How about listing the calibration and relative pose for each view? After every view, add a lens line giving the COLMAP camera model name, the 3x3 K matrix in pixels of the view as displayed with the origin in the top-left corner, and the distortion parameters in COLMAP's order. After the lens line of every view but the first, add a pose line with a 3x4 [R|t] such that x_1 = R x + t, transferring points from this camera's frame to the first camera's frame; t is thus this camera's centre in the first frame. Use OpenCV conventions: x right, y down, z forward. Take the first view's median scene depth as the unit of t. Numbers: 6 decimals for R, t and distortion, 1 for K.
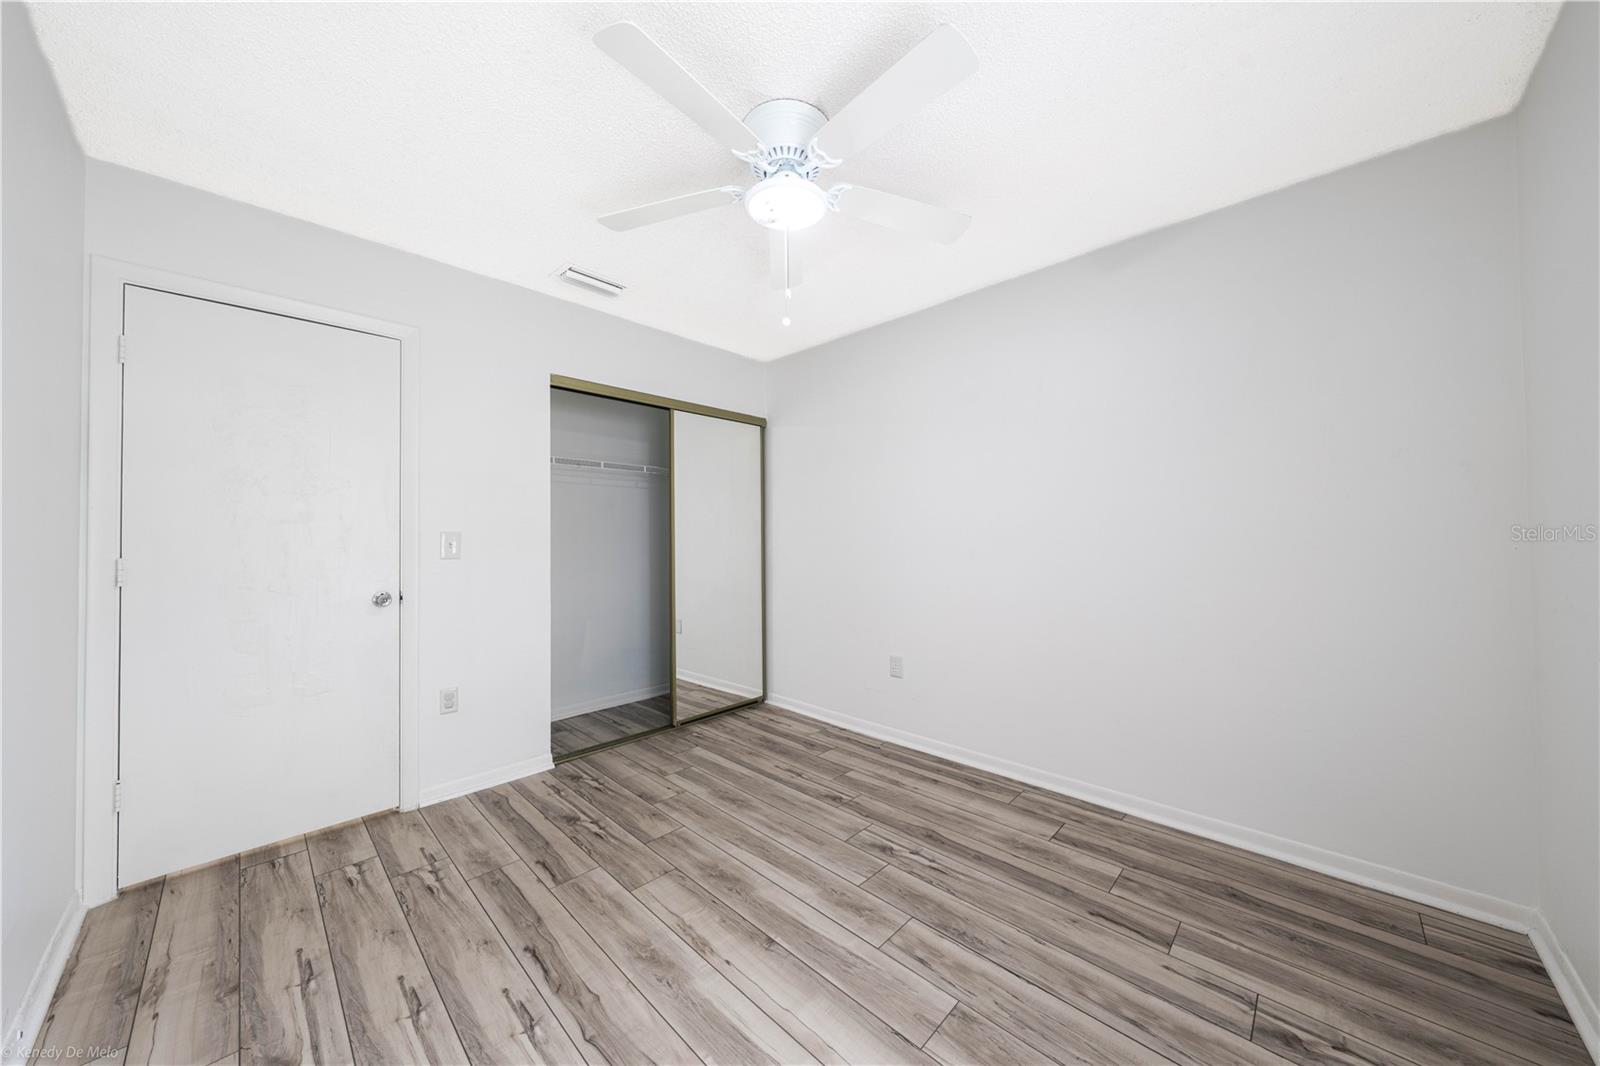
lens RADIAL K [[539.0, 0, 839.2], [0, 539.0, 532.5], [0, 0, 1]] dist [-0.001784, -0.000169]
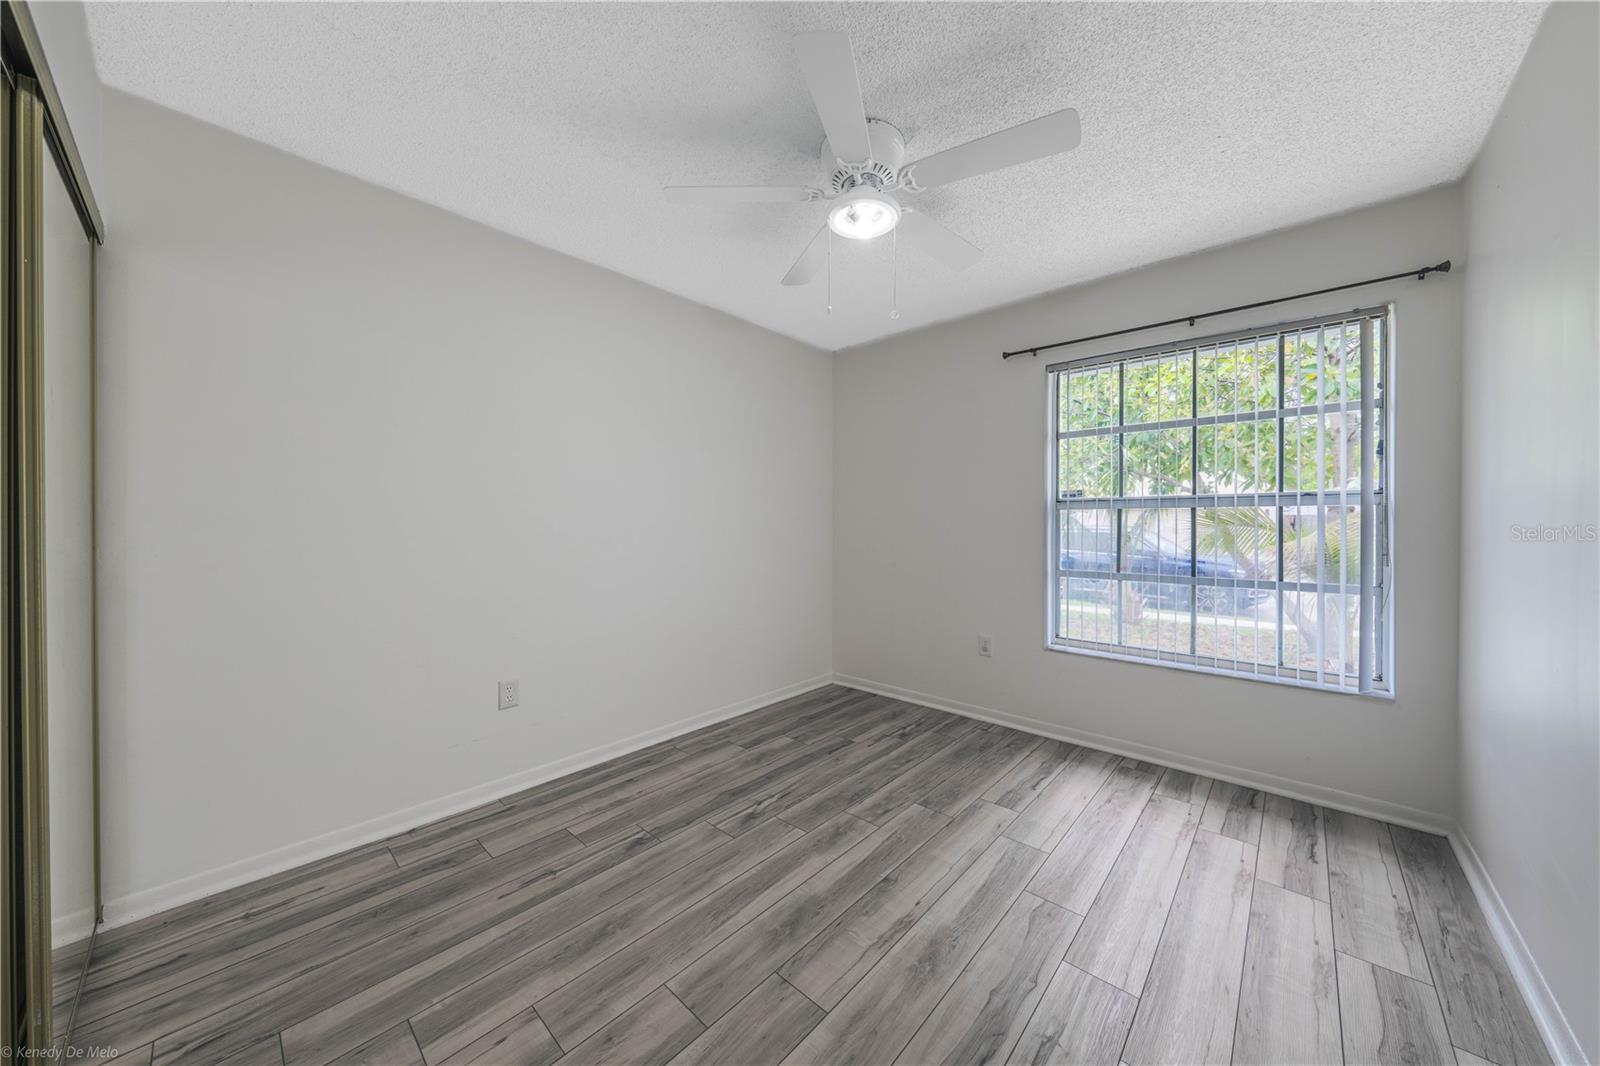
lens RADIAL K [[543.5, 0, 802.2], [0, 543.5, 527.3], [0, 0, 1]] dist [-0.001731, -0.000284]
pose [[0.012342, -0.000083, 0.999924, -0.861898], [-0.007343, 0.999973, 0.000174, 0.034396], [-0.999897, -0.007344, 0.012341, 0.816450]]
